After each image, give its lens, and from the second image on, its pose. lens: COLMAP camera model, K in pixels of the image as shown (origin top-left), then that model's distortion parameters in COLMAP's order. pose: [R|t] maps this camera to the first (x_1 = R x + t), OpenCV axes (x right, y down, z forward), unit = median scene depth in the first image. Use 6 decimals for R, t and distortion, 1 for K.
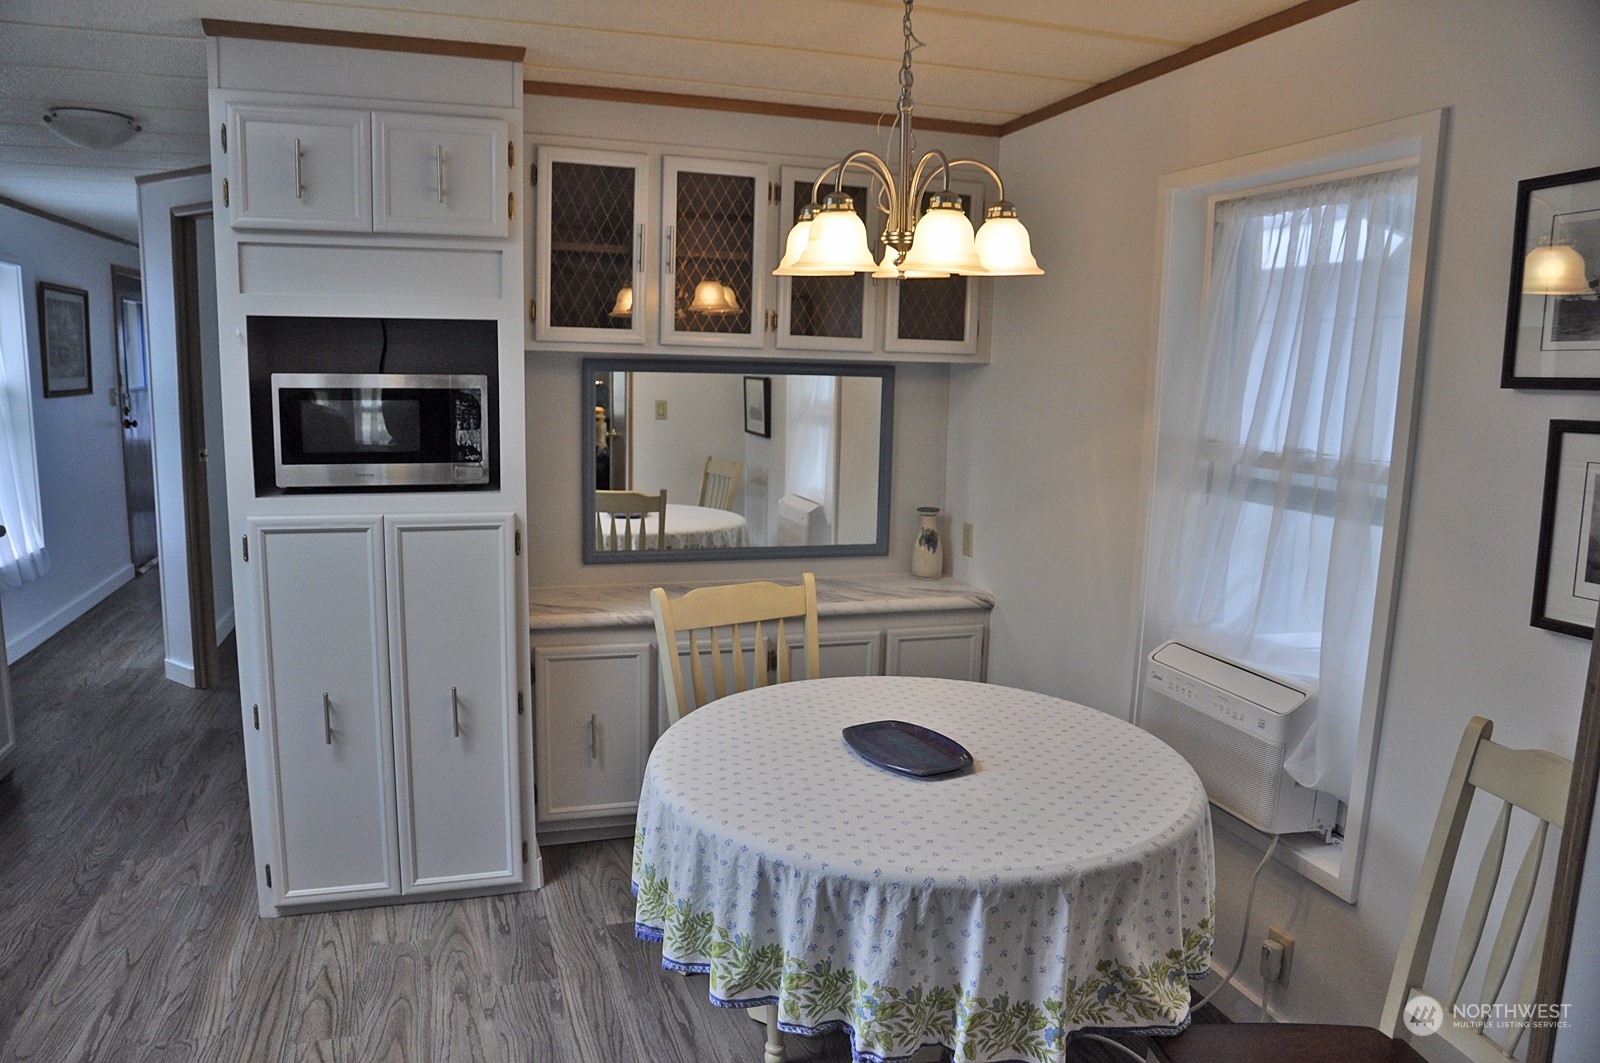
lens RADIAL K [[1085.4, 0, 795.4], [0, 1085.4, 554.9], [0, 0, 1]] dist [-0.120992, 0.079729]
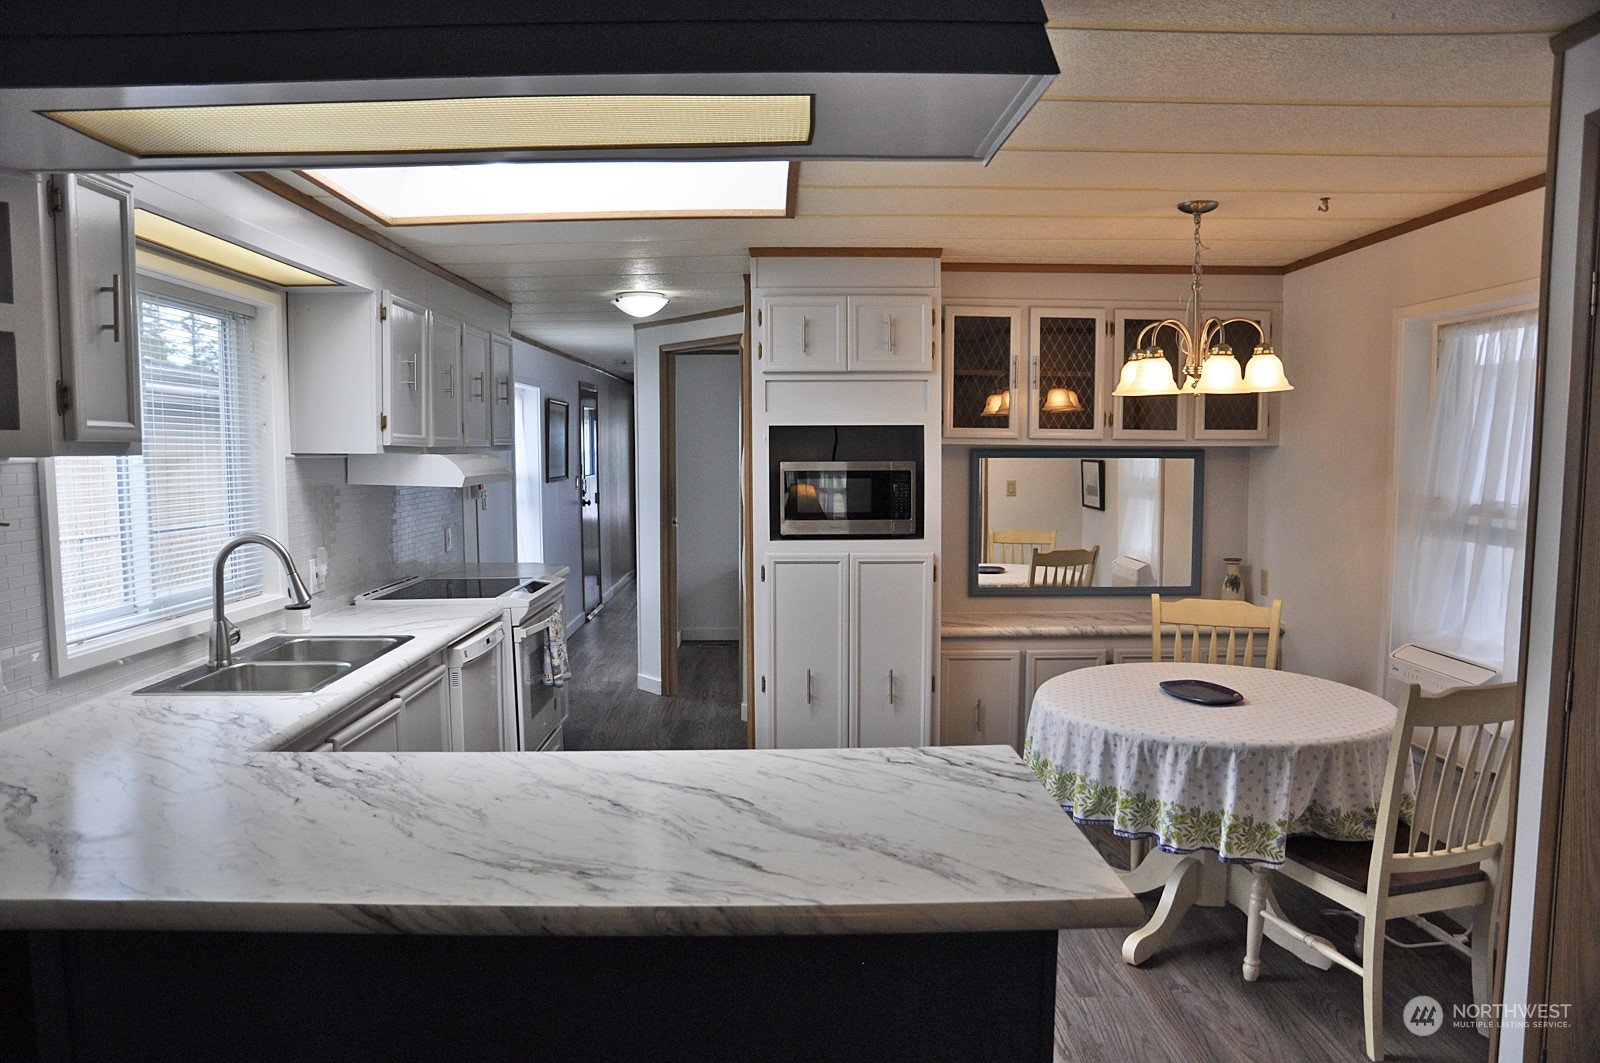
lens RADIAL K [[1085.4, 0, 795.4], [0, 1085.4, 554.9], [0, 0, 1]] dist [-0.120992, 0.079729]
pose [[0.955687, 0.001591, -0.294382, -0.000974], [-0.024203, 0.997025, -0.073185, 0.082553], [0.293389, 0.077067, 0.952882, -0.514881]]
